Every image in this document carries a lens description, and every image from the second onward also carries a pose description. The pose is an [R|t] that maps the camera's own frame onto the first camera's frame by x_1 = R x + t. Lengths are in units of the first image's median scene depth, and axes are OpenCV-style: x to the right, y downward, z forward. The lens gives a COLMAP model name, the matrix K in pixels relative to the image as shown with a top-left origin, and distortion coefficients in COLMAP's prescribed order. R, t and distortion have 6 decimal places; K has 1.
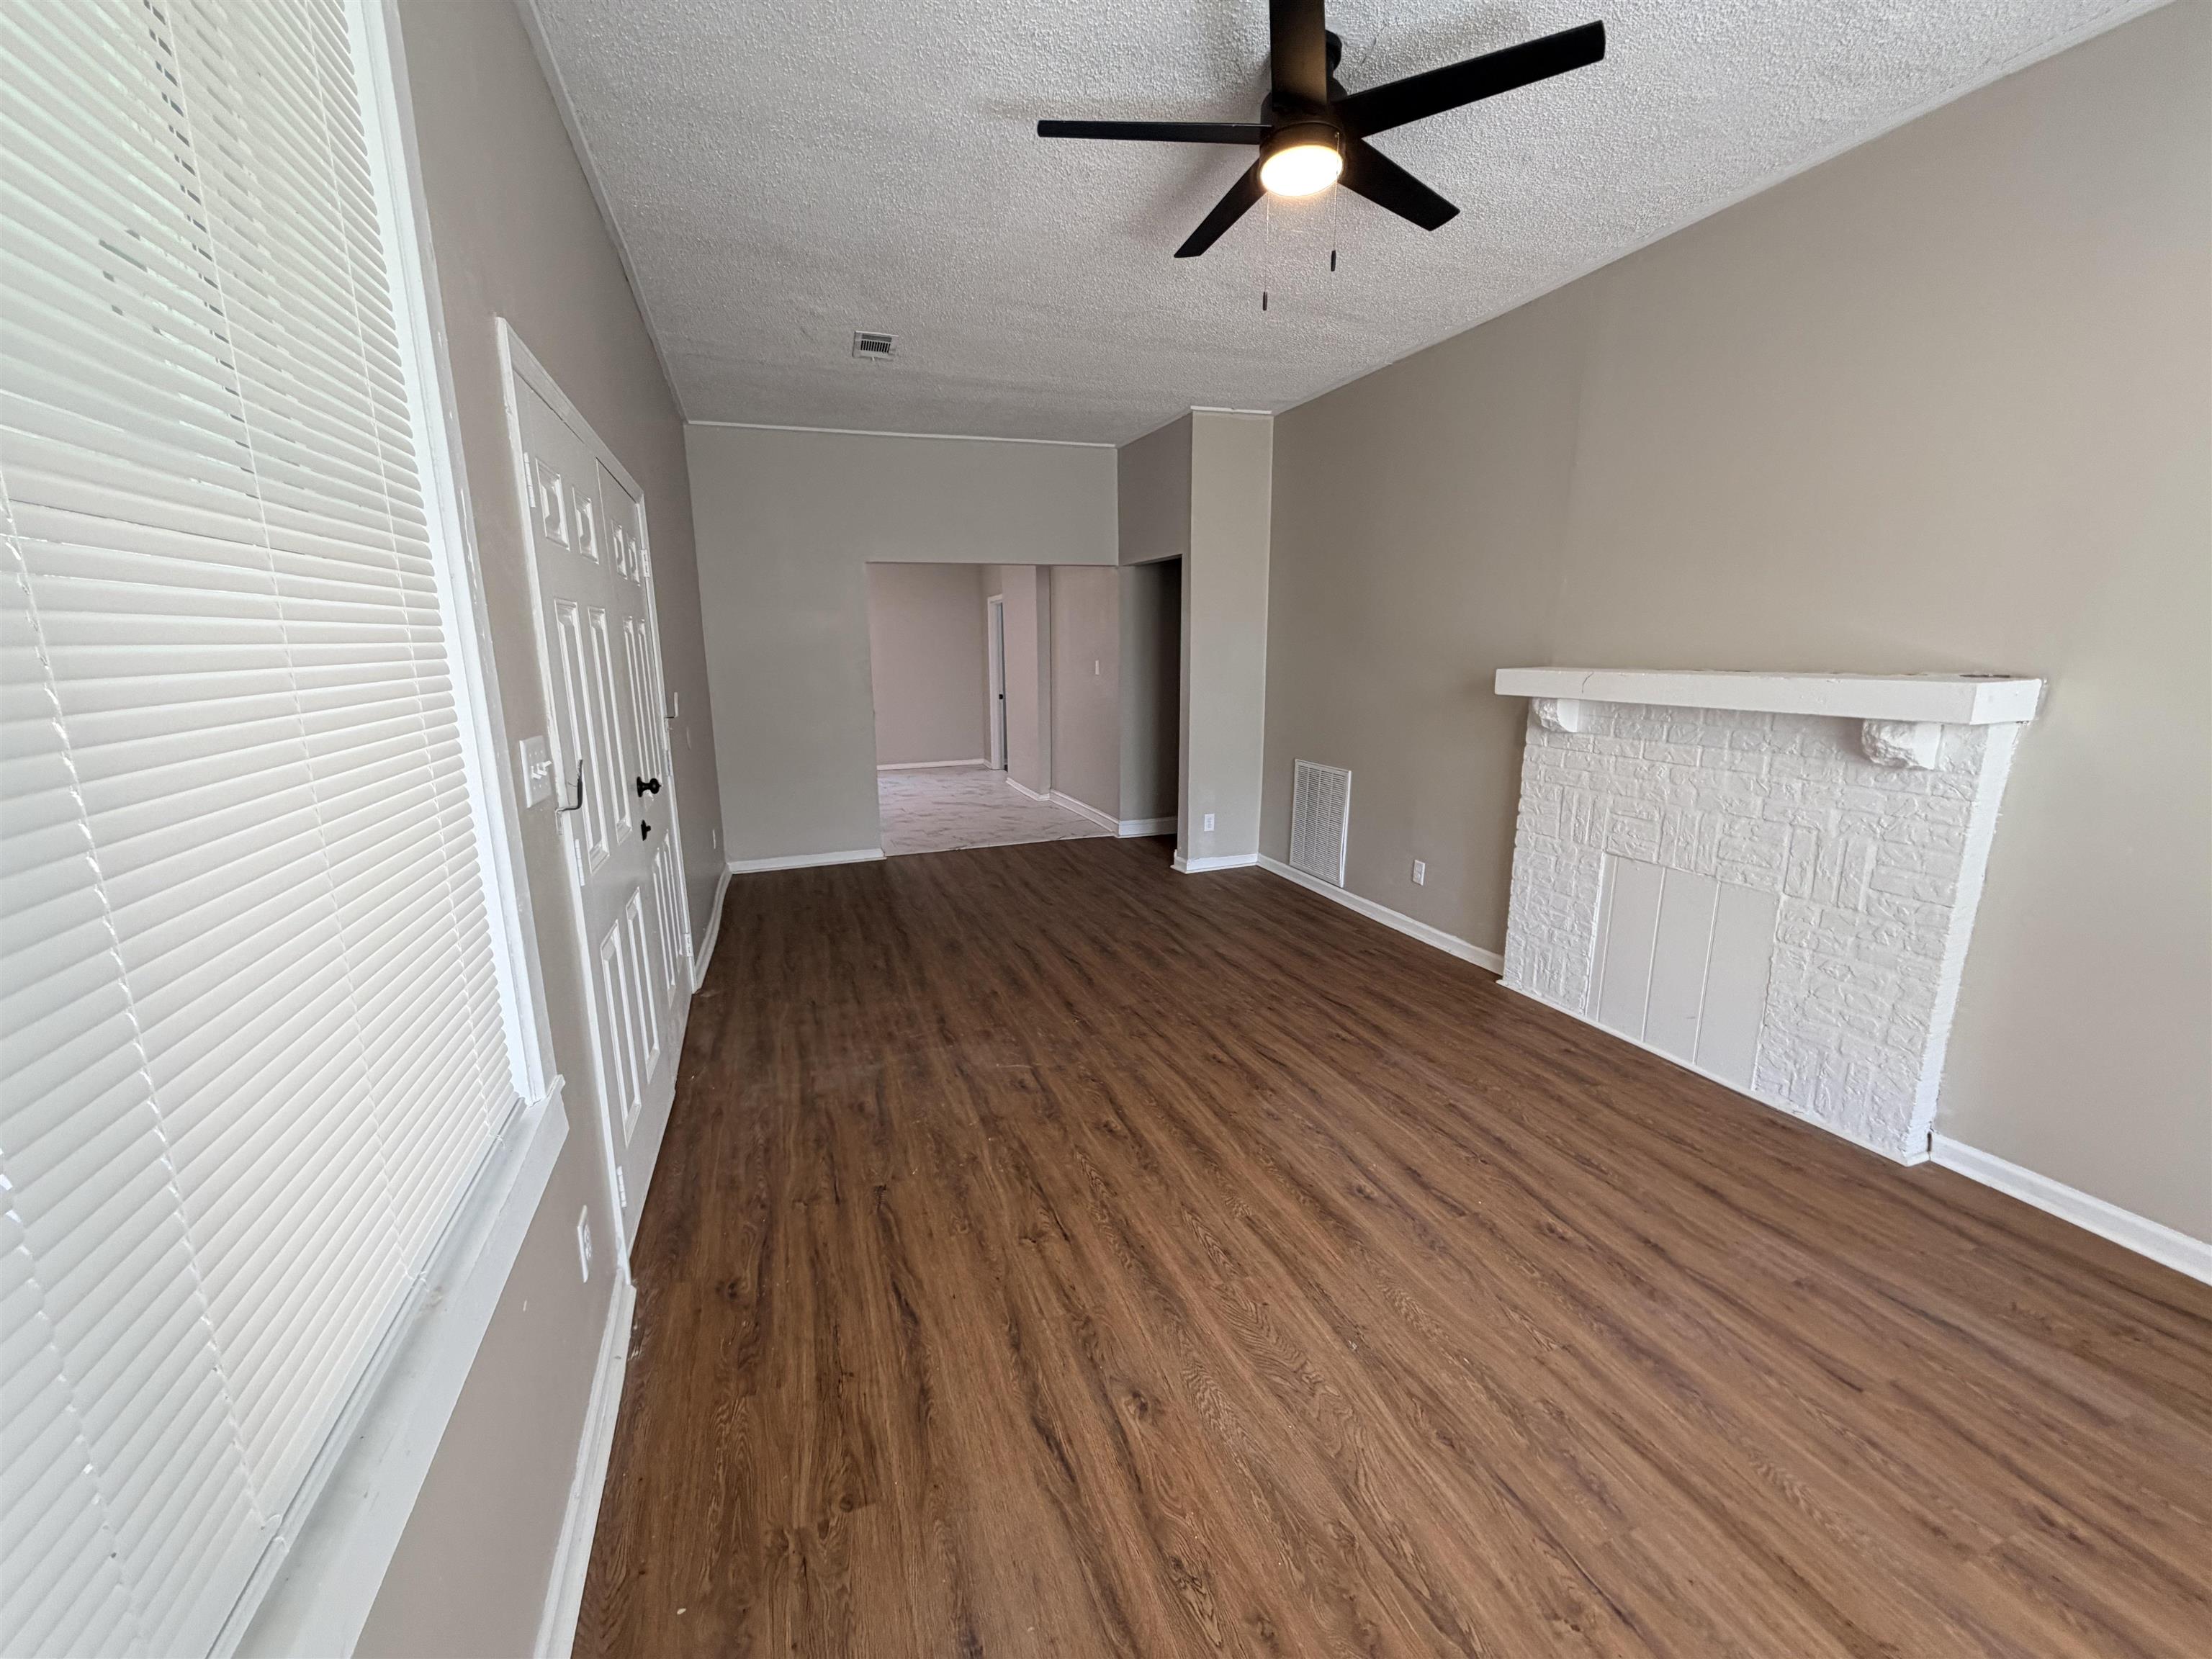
lens RADIAL K [[880.1, 0, 1102.8], [0, 880.1, 831.7], [0, 0, 1]] dist [-0.000845, 0.000284]
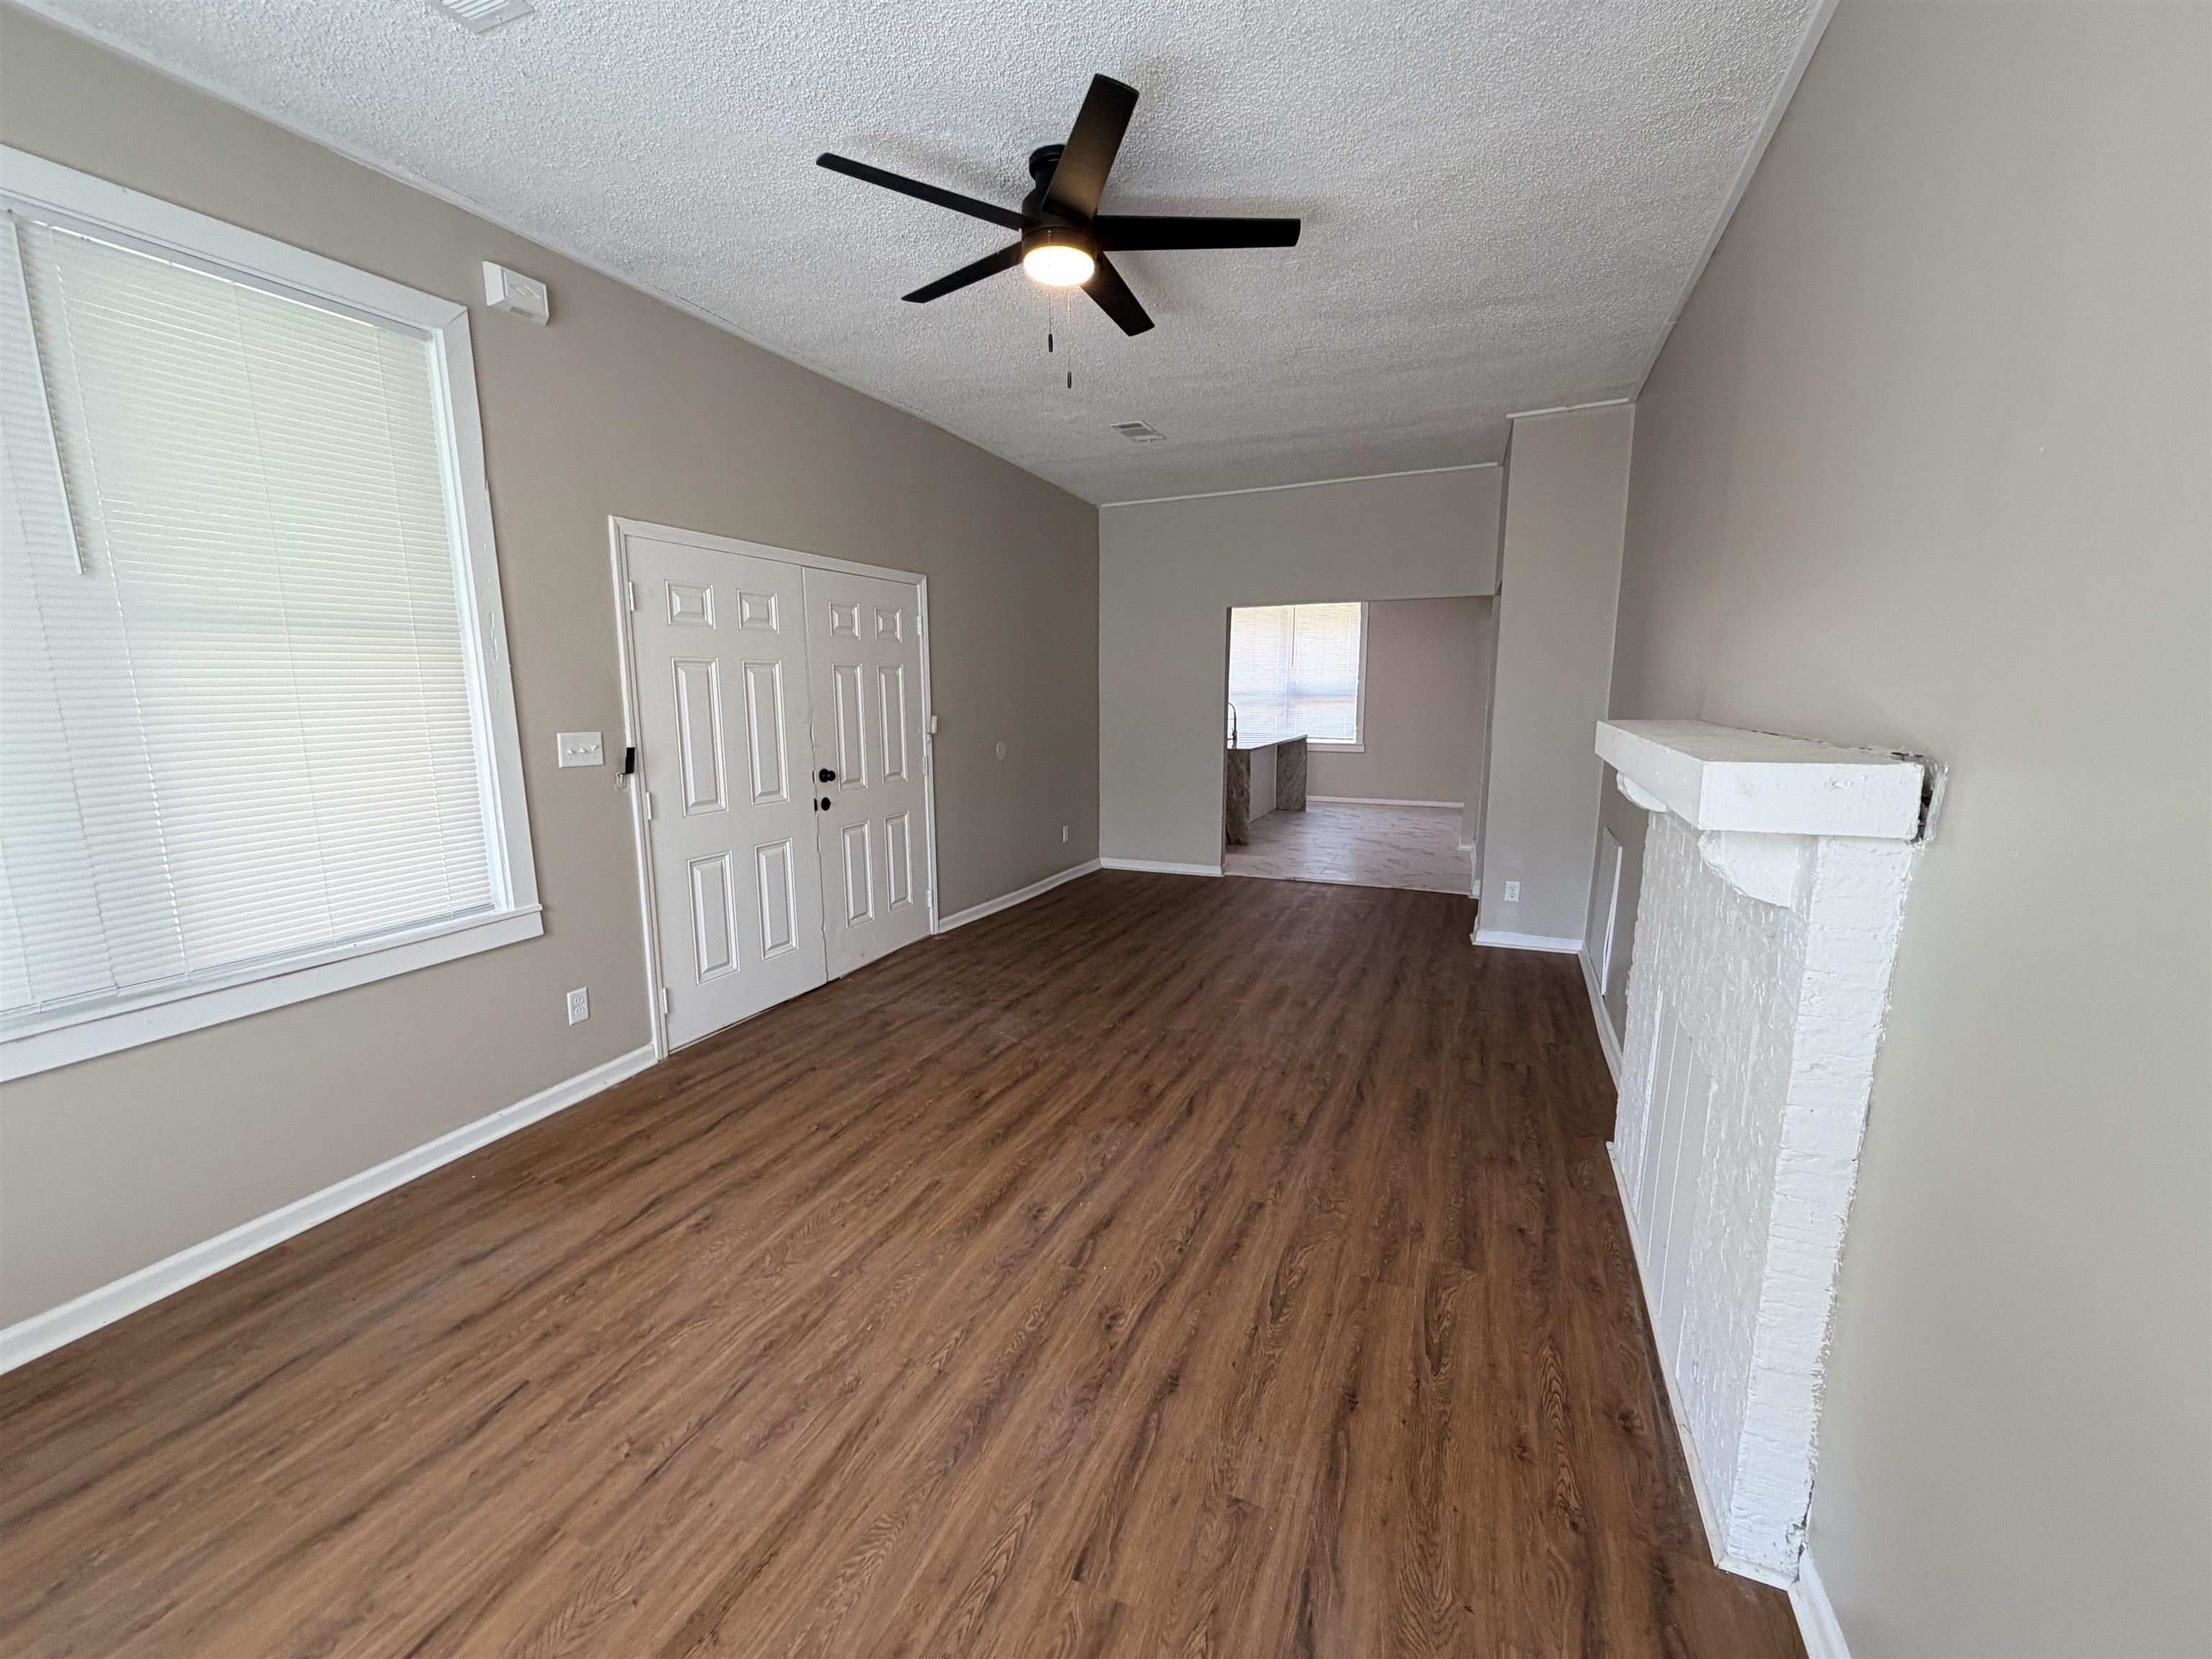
lens RADIAL K [[880.1, 0, 1097.0], [0, 880.1, 830.3], [0, 0, 1]] dist [-0.000845, 0.000284]
pose [[0.724453, 0.121440, -0.678543, 0.893054], [-0.147403, 0.988882, 0.019606, -0.058244], [0.673380, 0.085815, 0.734299, 0.221528]]
